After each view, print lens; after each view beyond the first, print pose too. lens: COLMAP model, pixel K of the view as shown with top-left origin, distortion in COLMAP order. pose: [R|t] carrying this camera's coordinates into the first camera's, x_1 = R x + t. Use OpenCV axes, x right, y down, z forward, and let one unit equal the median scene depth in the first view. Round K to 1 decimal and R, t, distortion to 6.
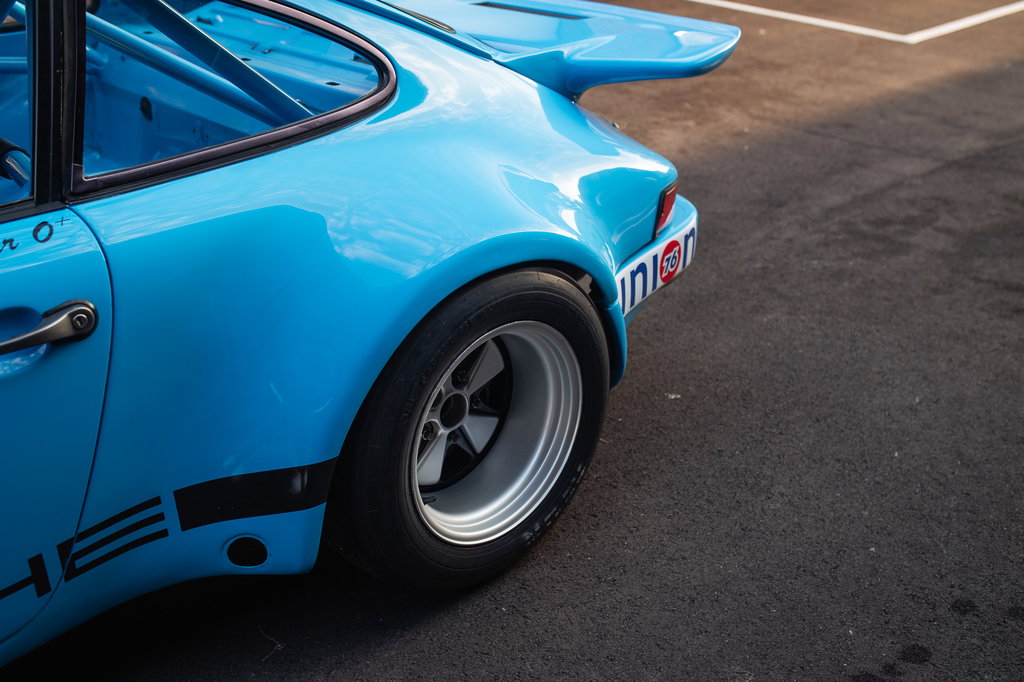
lens RADIAL K [[972.5, 0, 518.1], [0, 972.5, 337.8], [0, 0, 1]] dist [-0.062970, 0.086779]
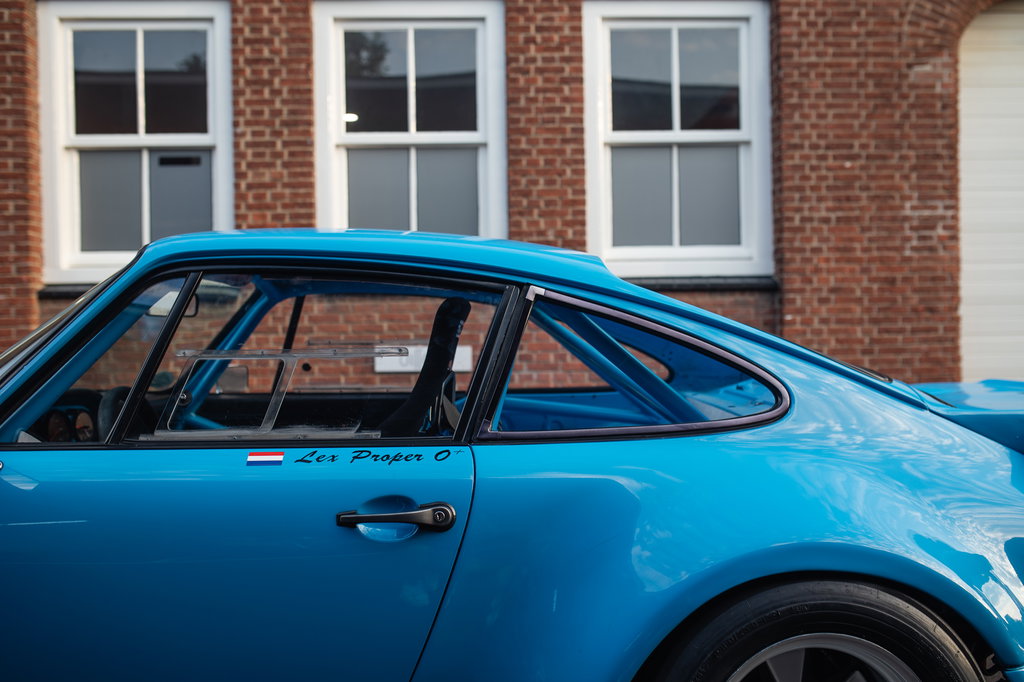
lens RADIAL K [[982.5, 0, 518.9], [0, 982.5, 339.9], [0, 0, 1]] dist [-0.065750, 0.092083]
pose [[0.728907, -0.013071, -0.684488, 0.485326], [-0.290952, 0.899119, -0.327004, 0.147768], [0.619710, 0.437509, 0.651571, 0.029863]]
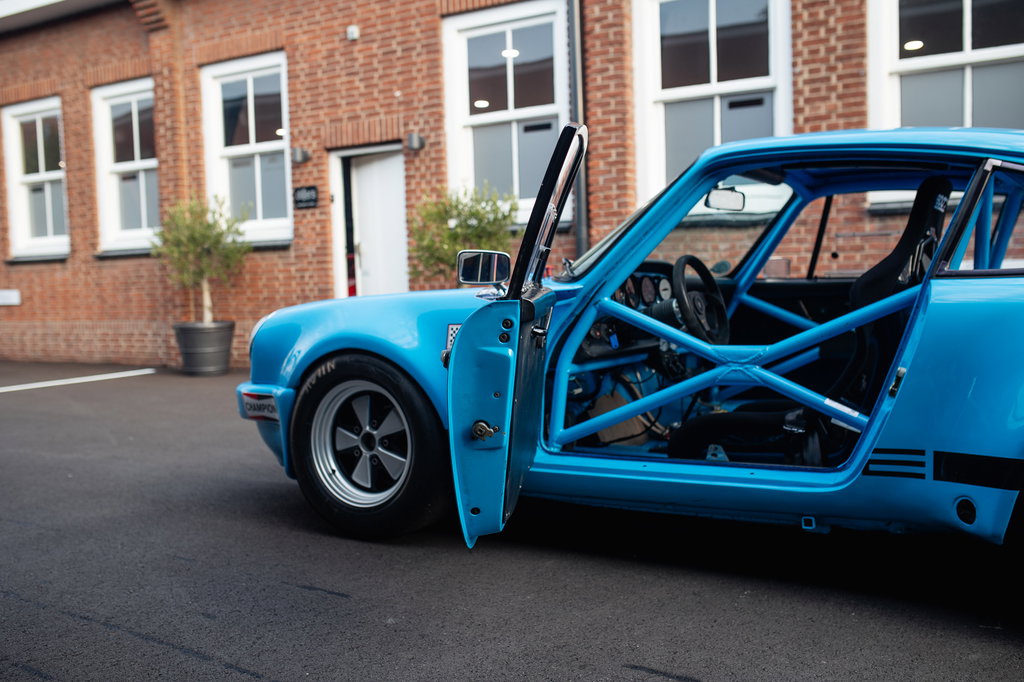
lens RADIAL K [[981.3, 0, 506.6], [0, 981.3, 345.1], [0, 0, 1]] dist [-0.066813, 0.097617]
pose [[0.227808, 0.040151, -0.972878, 1.019196], [-0.418402, 0.906240, -0.060572, 0.375895], [0.879229, 0.420853, 0.223248, -0.087250]]
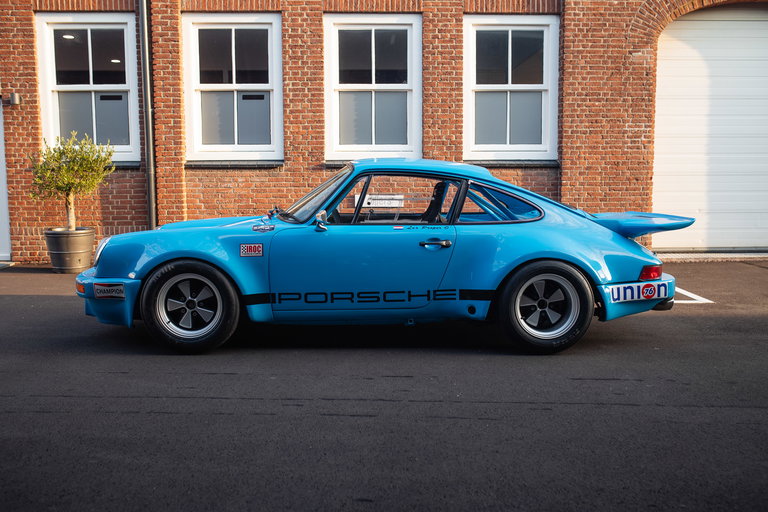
lens RADIAL K [[729.9, 0, 384.3], [0, 729.9, 254.2], [0, 0, 1]] dist [-0.066691, 0.100570]
pose [[0.729382, 0.057193, -0.681712, 1.588853], [-0.300117, 0.922239, -0.243731, 0.880909], [0.614761, 0.382366, 0.689829, -1.521123]]
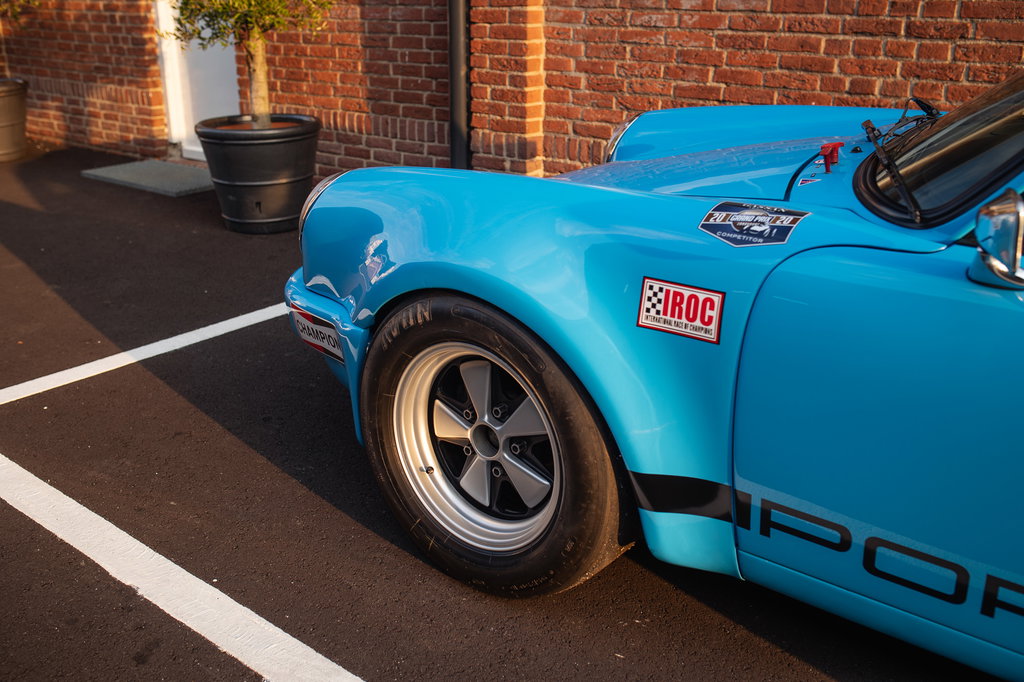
lens RADIAL K [[973.2, 0, 512.3], [0, 973.2, 338.7], [0, 0, 1]] dist [-0.066691, 0.100570]
pose [[0.099781, 0.331335, -0.938222, -0.926467], [-0.454151, 0.854145, 0.253343, -0.517504], [0.885319, 0.400816, 0.235704, 1.090915]]
